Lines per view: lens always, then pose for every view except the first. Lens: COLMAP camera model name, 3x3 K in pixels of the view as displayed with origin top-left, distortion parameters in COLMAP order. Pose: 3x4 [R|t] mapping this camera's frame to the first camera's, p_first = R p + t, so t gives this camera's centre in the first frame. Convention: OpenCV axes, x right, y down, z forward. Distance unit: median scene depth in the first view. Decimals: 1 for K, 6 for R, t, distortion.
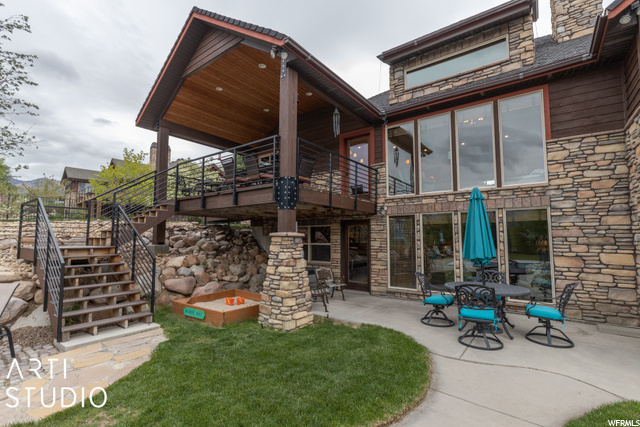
lens RADIAL K [[290.6, 0, 320.1], [0, 290.6, 216.1], [0, 0, 1]] dist [0.001928, -0.000460]
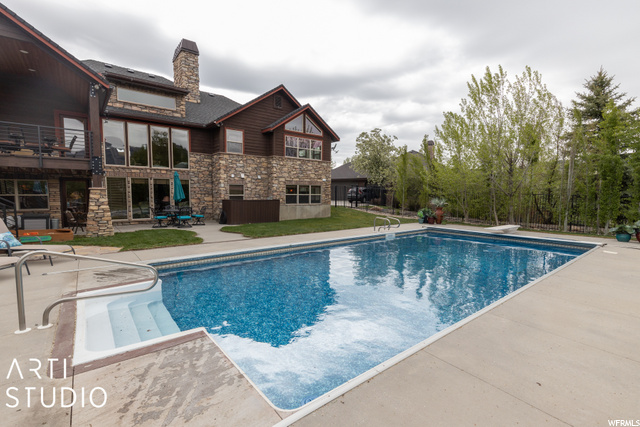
lens RADIAL K [[290.6, 0, 320.1], [0, 290.6, 216.1], [0, 0, 1]] dist [0.001928, -0.000460]
pose [[0.236596, -0.073845, 0.968798, -1.097448], [-0.078732, 0.992371, 0.094869, -0.033284], [-0.968413, -0.098721, 0.228977, -0.551197]]
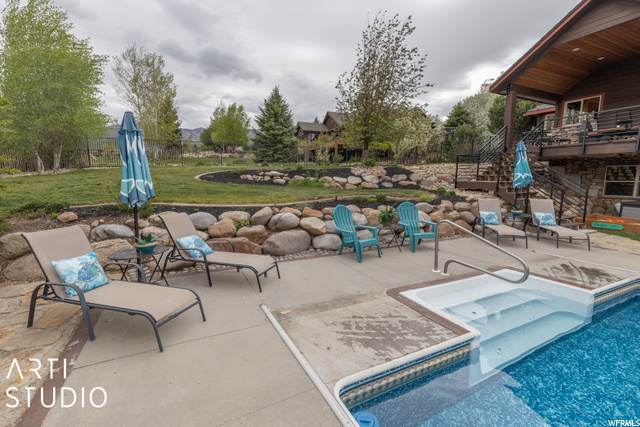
lens RADIAL K [[290.6, 0, 320.1], [0, 290.6, 216.1], [0, 0, 1]] dist [0.001928, -0.000460]
pose [[0.897490, 0.059586, -0.436991, -0.784278], [0.031745, 0.979533, 0.198763, -0.044895], [0.439890, -0.192260, 0.877230, -0.687667]]
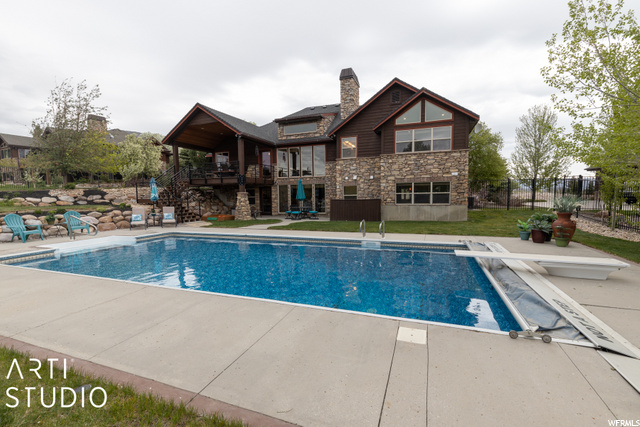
lens RADIAL K [[284.3, 0, 318.0], [0, 284.3, 214.6], [0, 0, 1]] dist [0.008908, -0.000398]
pose [[0.960553, -0.034906, 0.275898, -0.131823], [-0.003943, 0.990282, 0.139018, -0.096789], [-0.278069, -0.134622, 0.951081, -1.557743]]
